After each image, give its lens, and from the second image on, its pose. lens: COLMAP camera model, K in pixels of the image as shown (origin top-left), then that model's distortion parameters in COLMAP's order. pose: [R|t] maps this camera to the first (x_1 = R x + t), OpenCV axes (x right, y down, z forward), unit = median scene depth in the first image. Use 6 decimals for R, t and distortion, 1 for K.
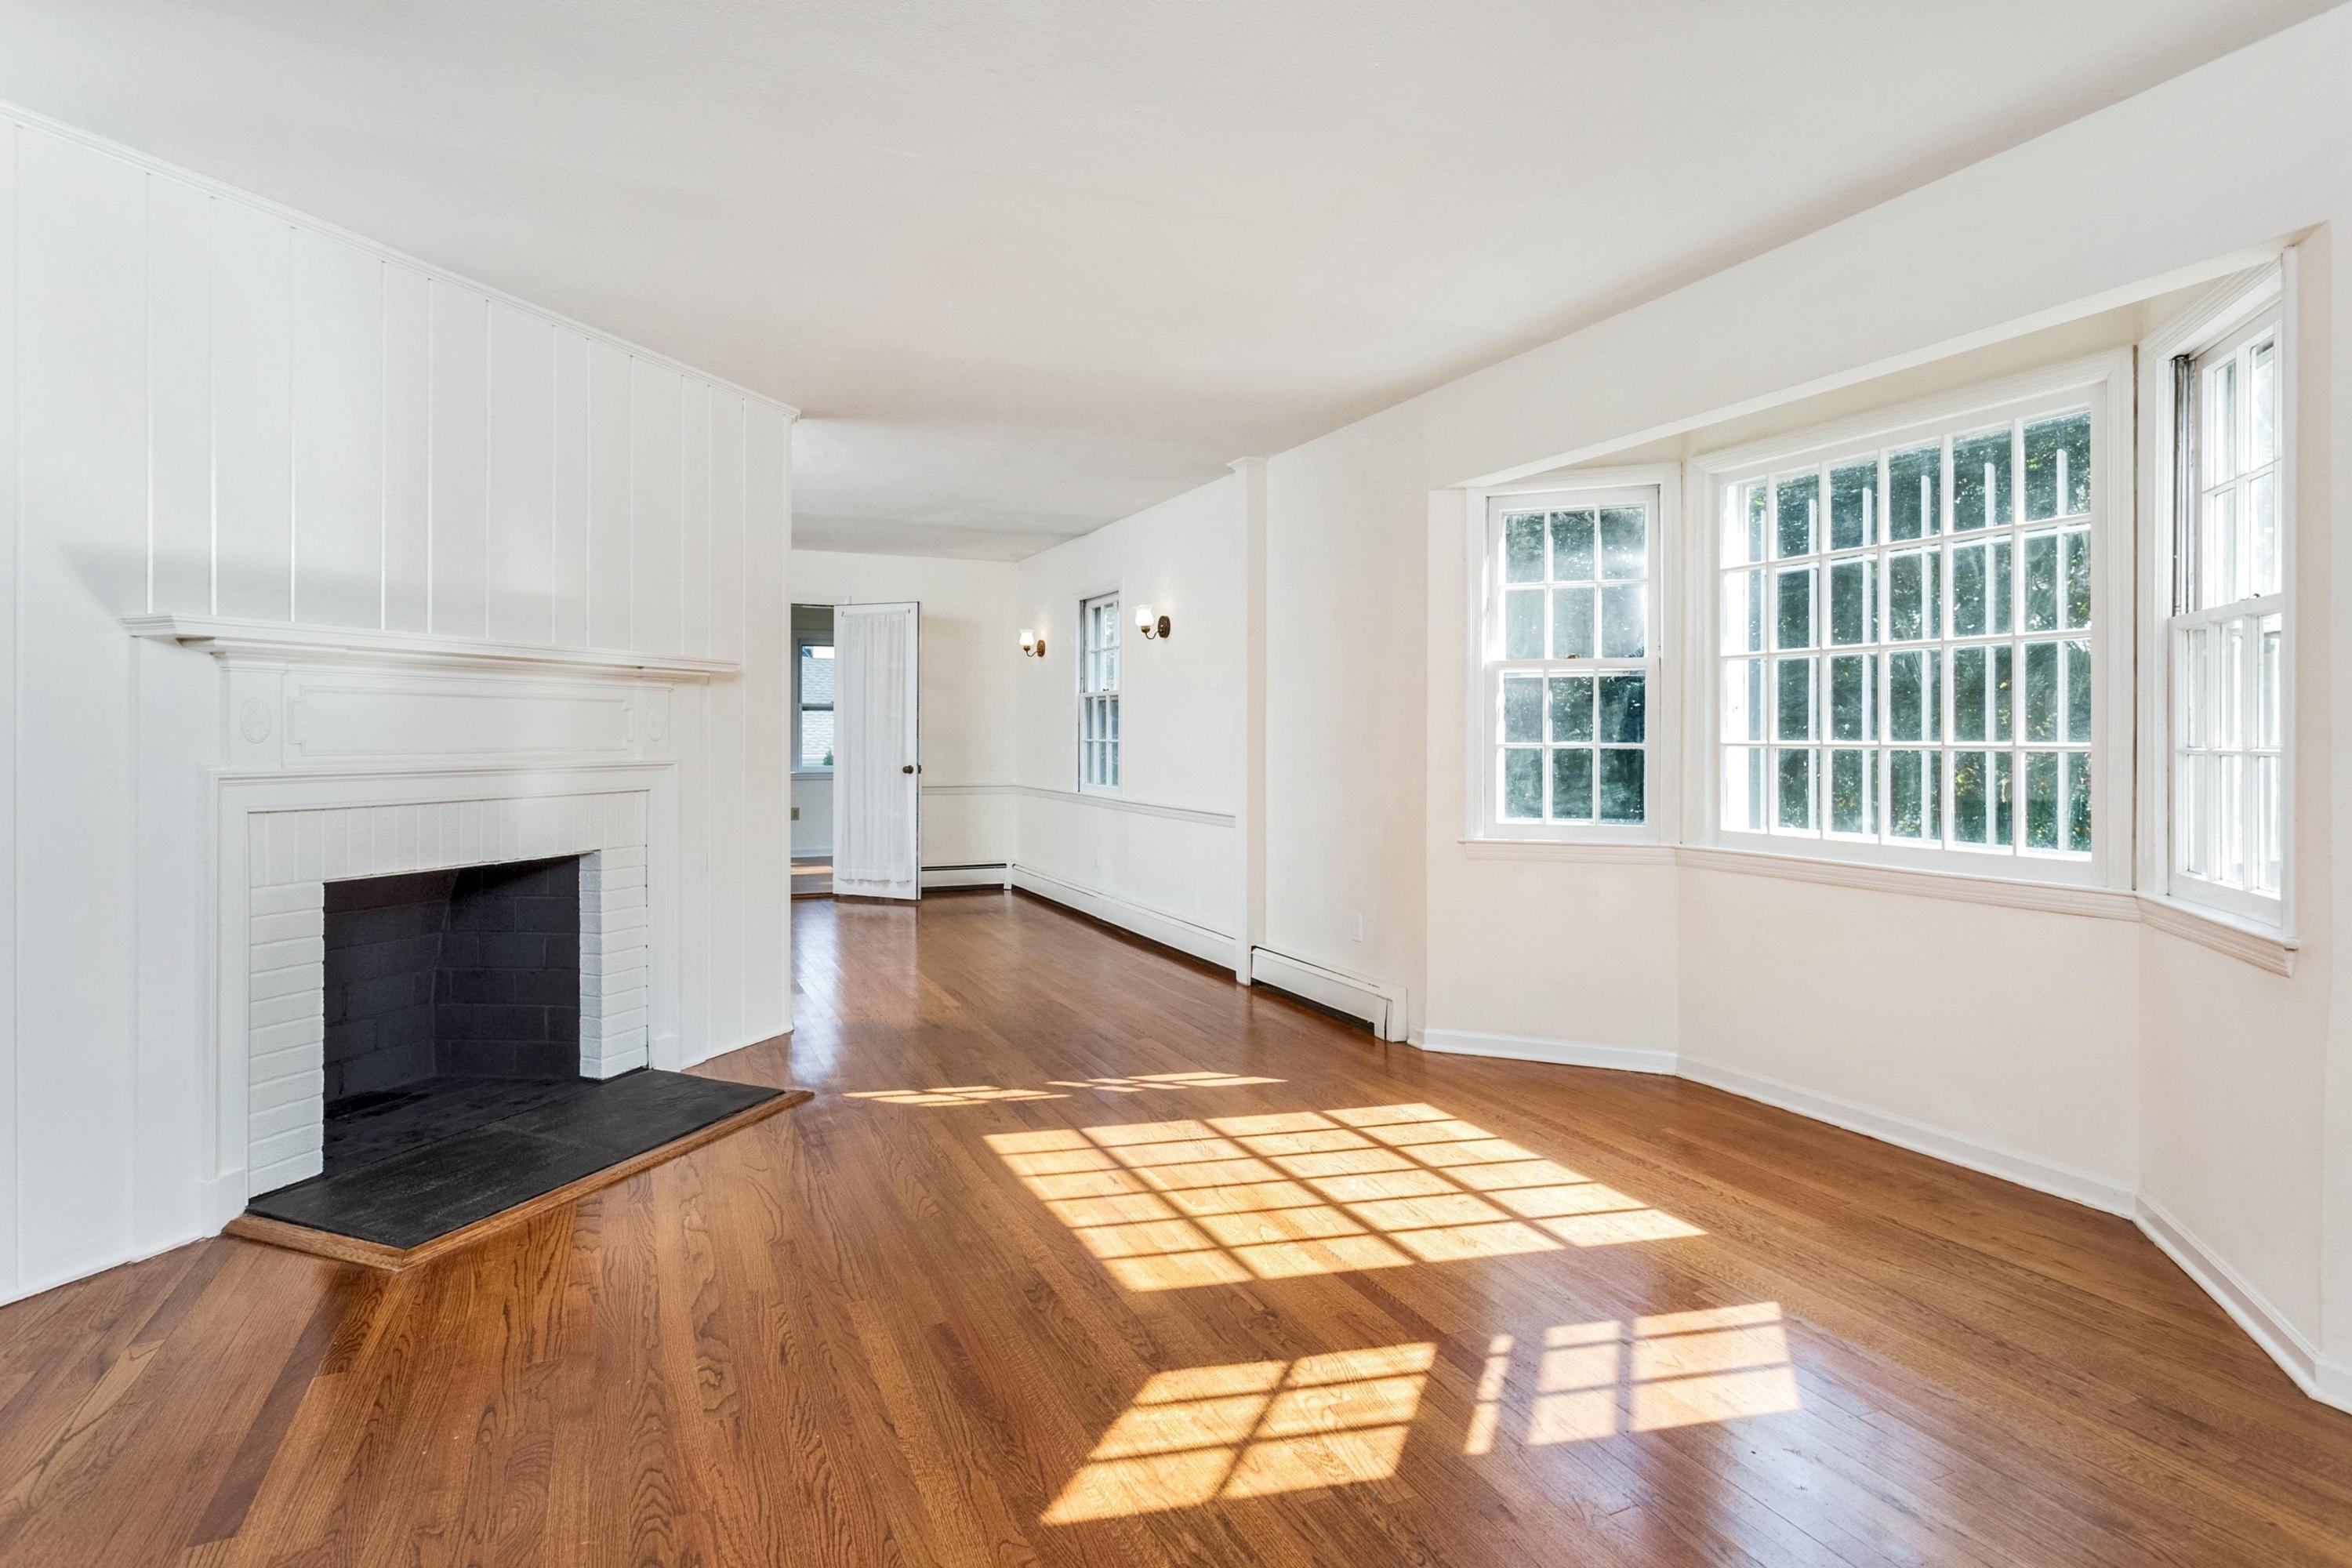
lens RADIAL K [[1239.0, 0, 1179.4], [0, 1239.0, 728.2], [0, 0, 1]] dist [0.015300, 0.000791]
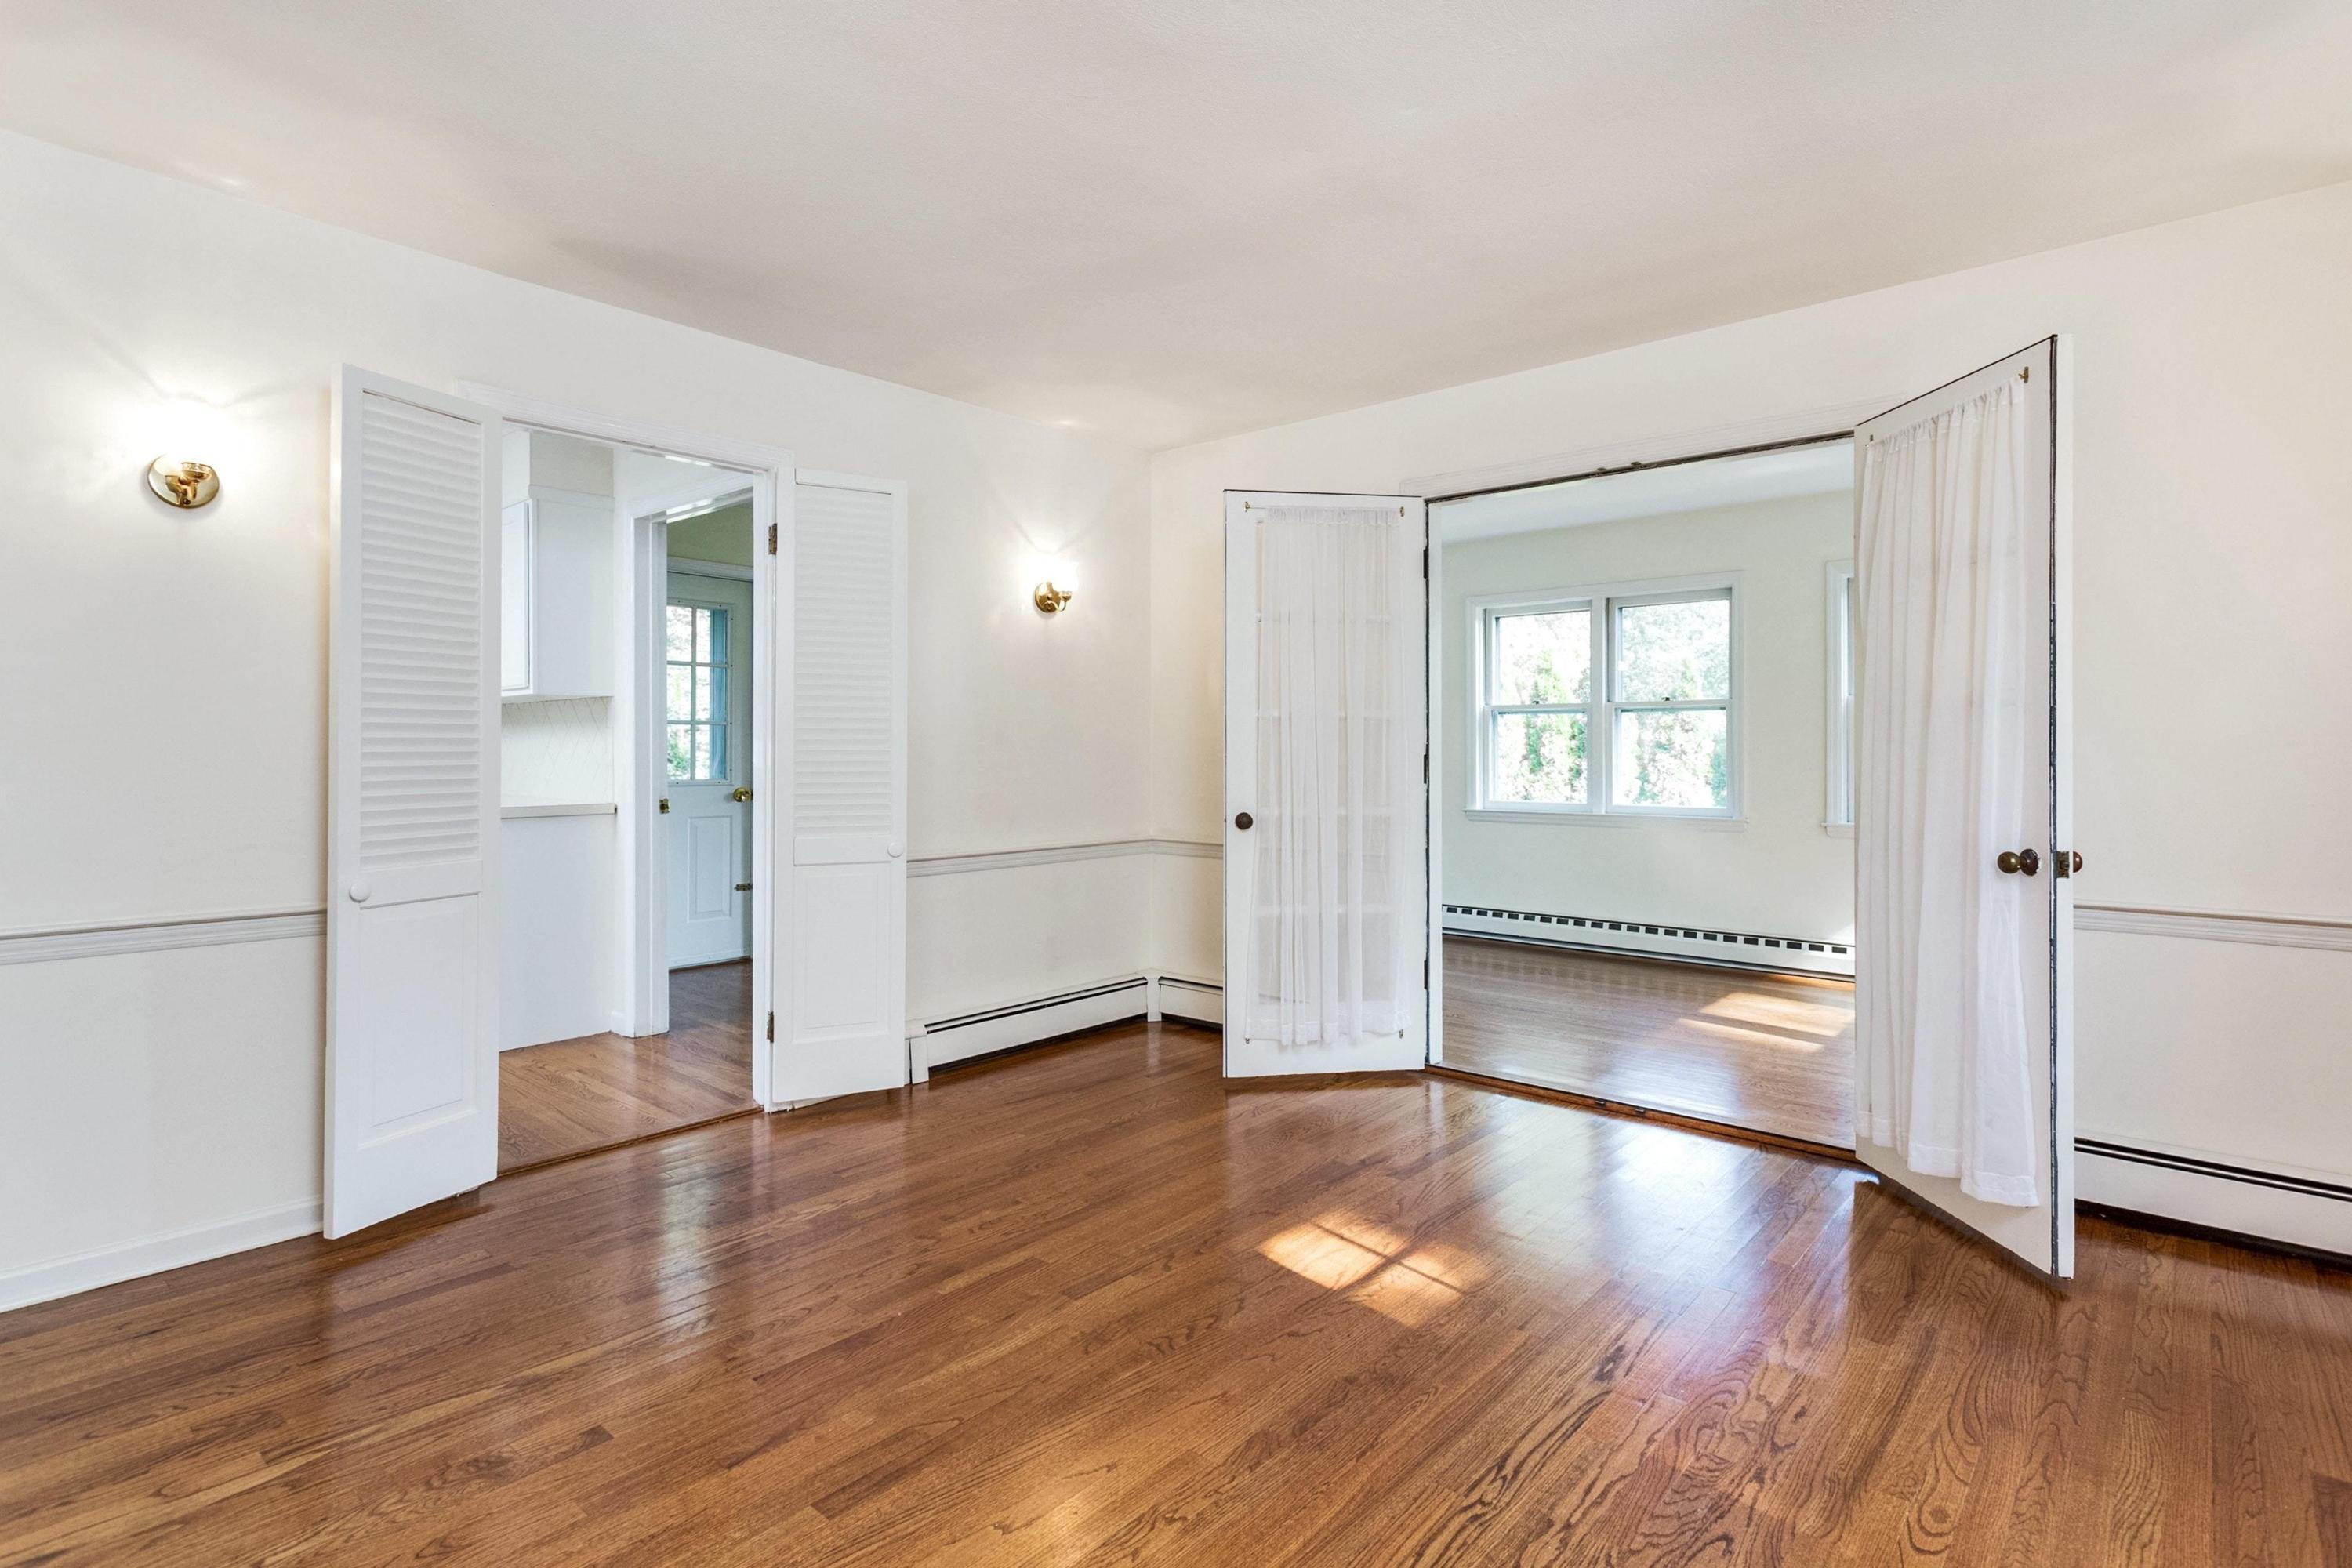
lens RADIAL K [[1160.6, 0, 1185.9], [0, 1160.6, 738.5], [0, 0, 1]] dist [0.003432, 0.000781]
pose [[0.415690, -0.007189, -0.909478, -0.074139], [-0.001407, 0.999962, -0.008548, 0.008791], [0.909505, 0.004833, 0.415664, 1.594294]]
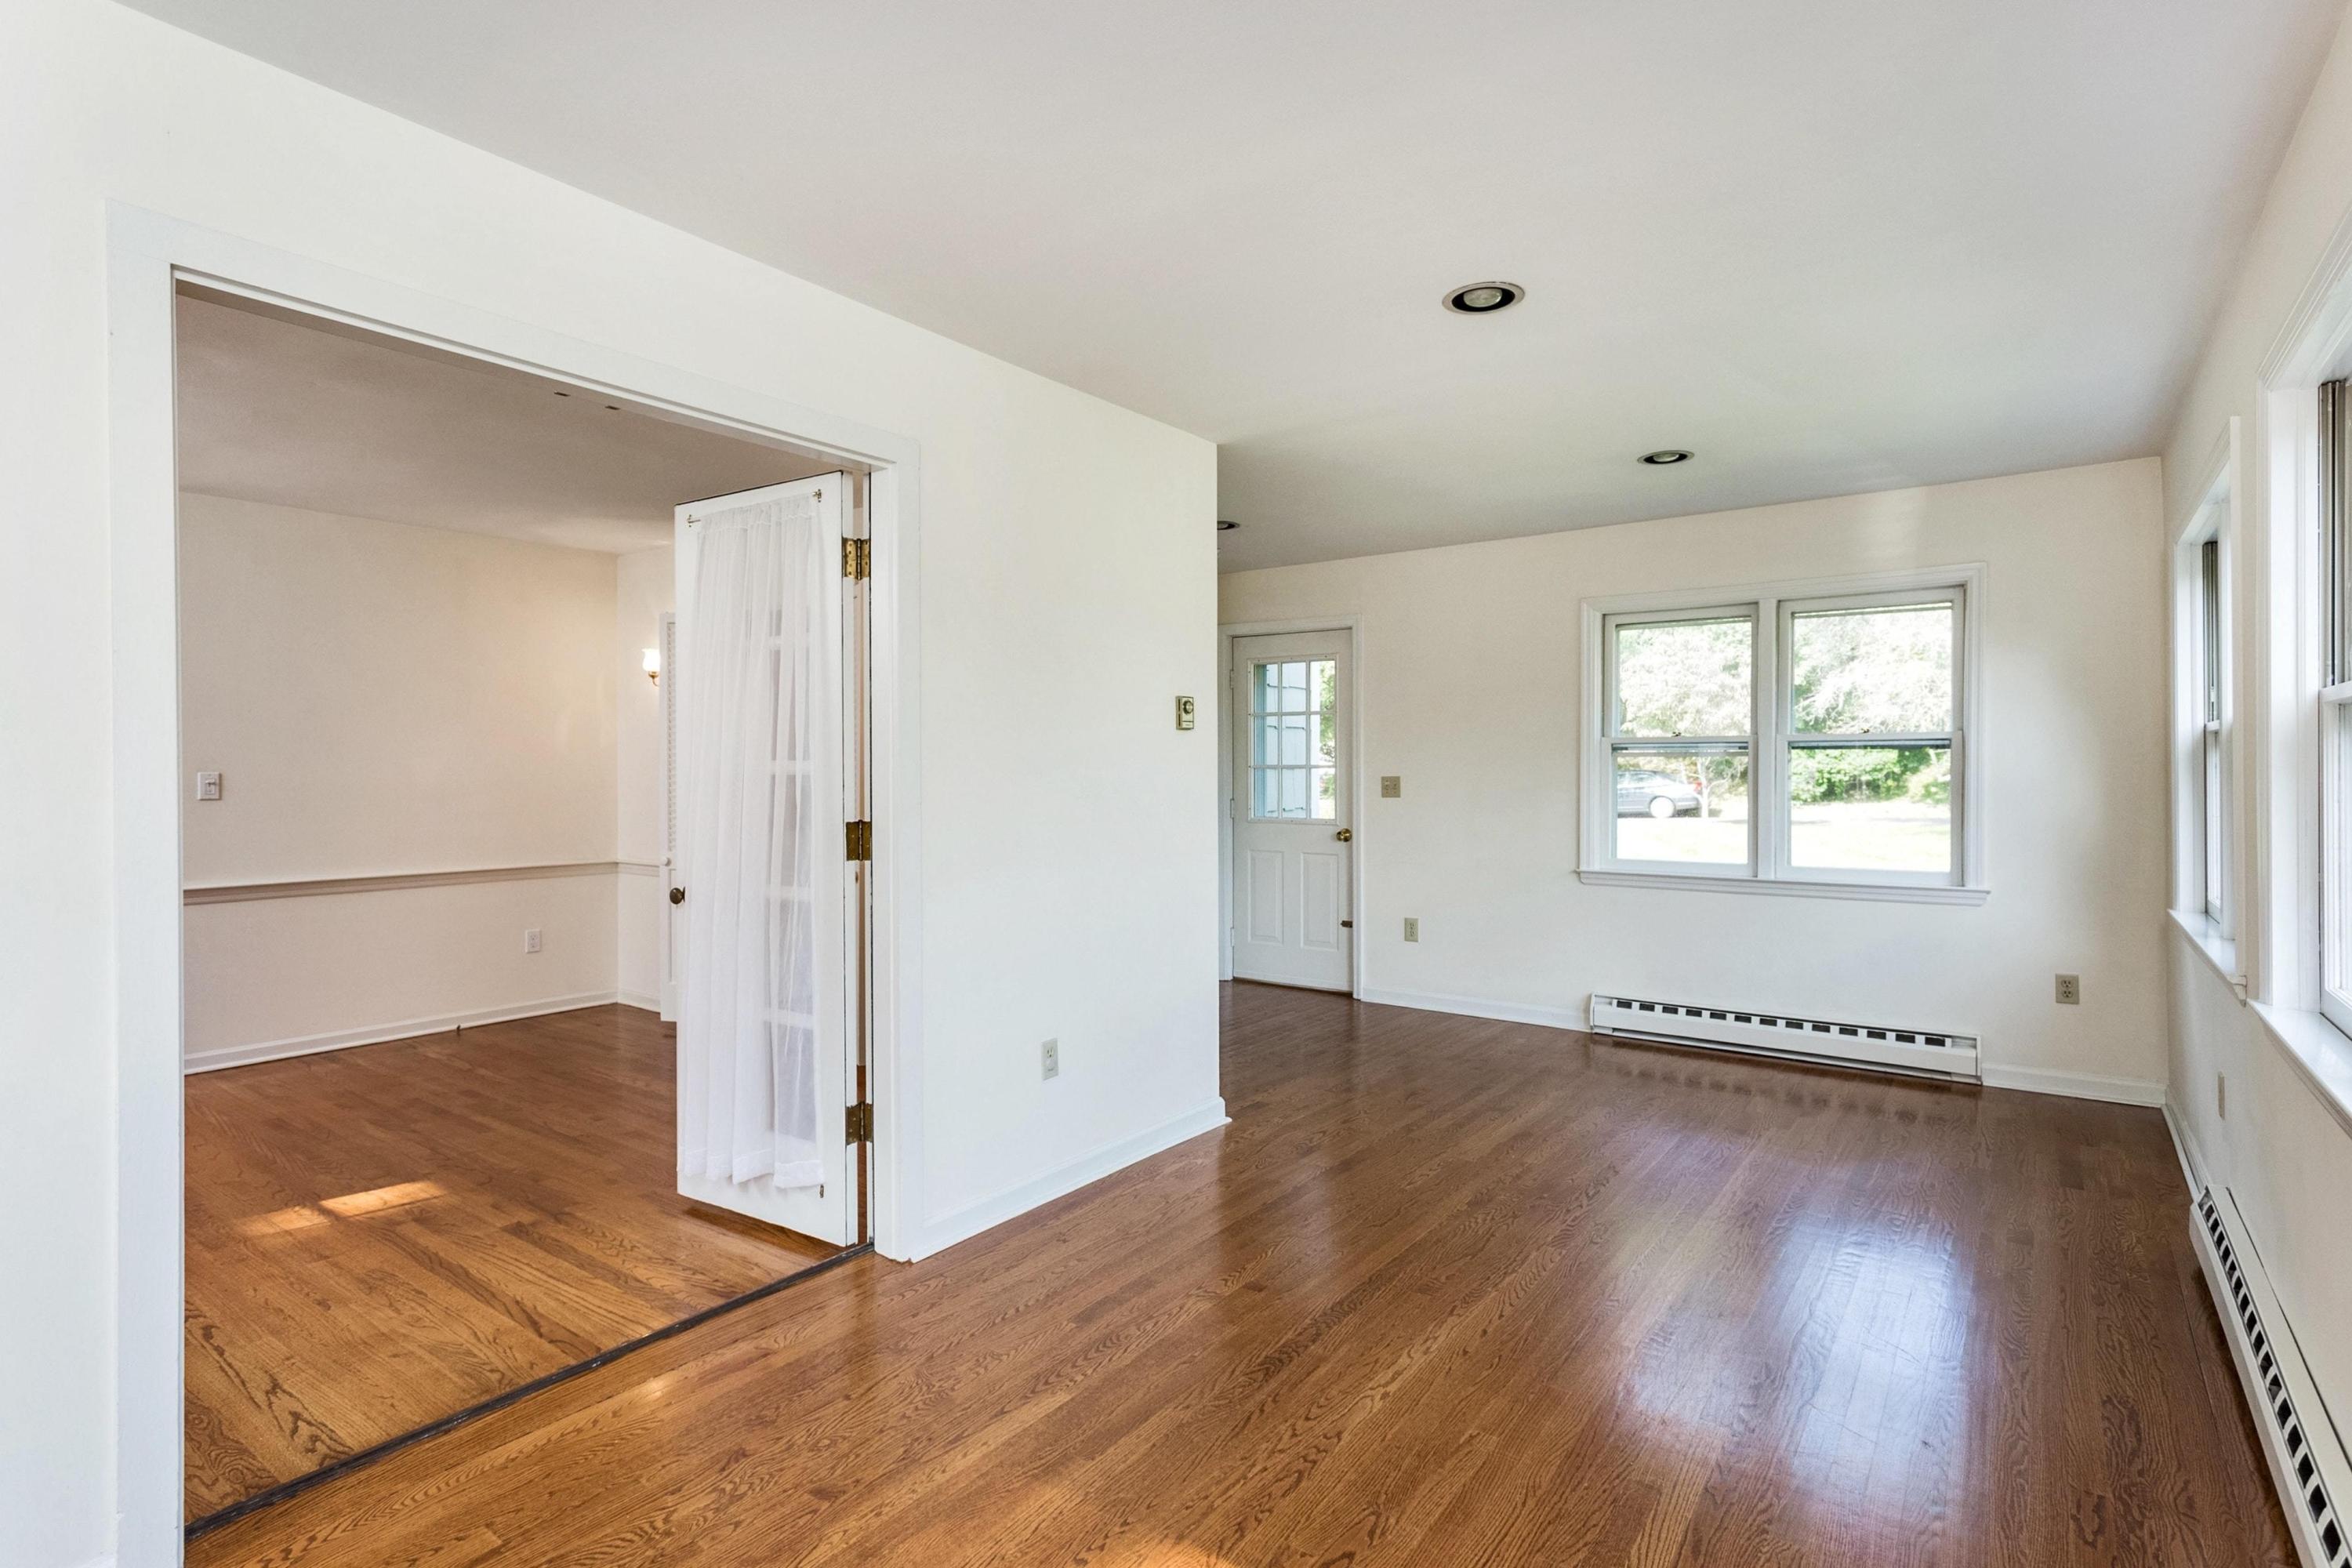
lens RADIAL K [[1146.9, 0, 1176.0], [0, 1146.9, 784.0], [0, 0, 1]] dist [0.002559, 0.000726]
pose [[-0.871380, 0.006081, -0.490572, -0.817904], [0.001368, 0.999949, 0.009966, -0.018213], [0.490607, 0.008013, -0.871344, 3.120706]]
